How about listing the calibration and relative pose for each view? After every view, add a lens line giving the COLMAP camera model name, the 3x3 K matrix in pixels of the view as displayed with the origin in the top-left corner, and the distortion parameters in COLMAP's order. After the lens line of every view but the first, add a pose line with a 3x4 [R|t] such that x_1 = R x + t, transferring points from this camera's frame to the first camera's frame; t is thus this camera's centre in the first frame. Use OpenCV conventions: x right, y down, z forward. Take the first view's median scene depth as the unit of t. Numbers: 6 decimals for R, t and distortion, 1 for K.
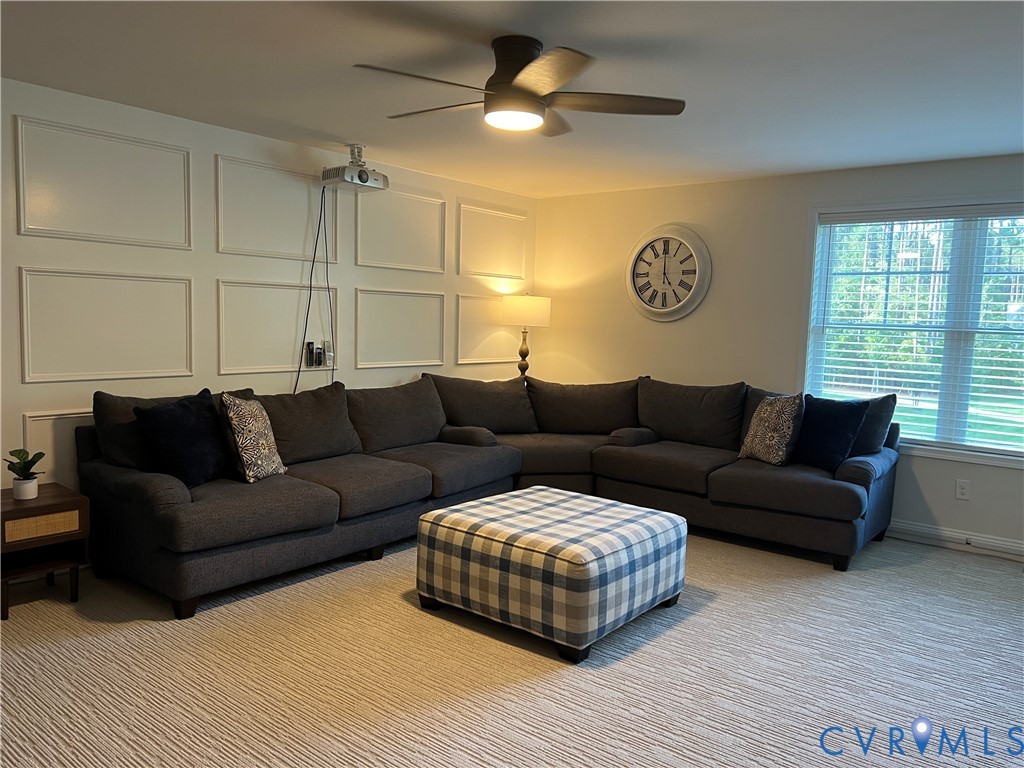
lens RADIAL K [[769.1, 0, 515.3], [0, 769.1, 383.4], [0, 0, 1]] dist [0.048867, -0.034593]
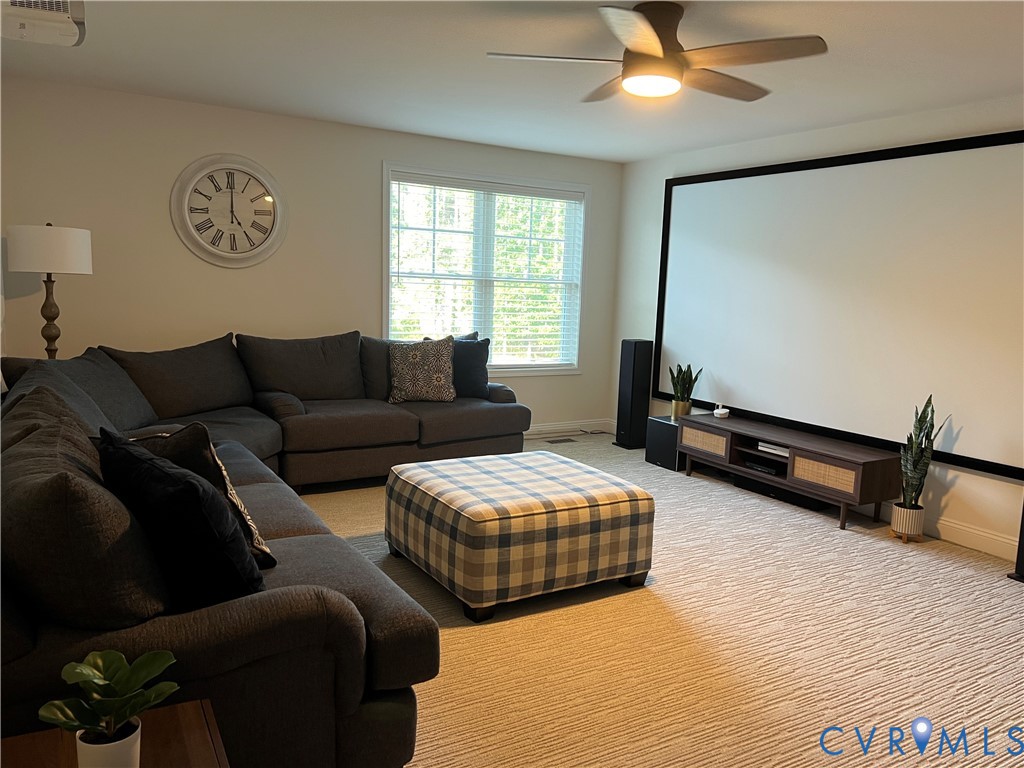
lens RADIAL K [[769.1, 0, 515.3], [0, 769.1, 386.0], [0, 0, 1]] dist [0.048867, -0.034593]
pose [[0.346532, -0.143356, 0.927019, -0.620374], [0.055235, 0.989657, 0.132395, -0.056205], [-0.936411, 0.005325, 0.350866, 0.478910]]
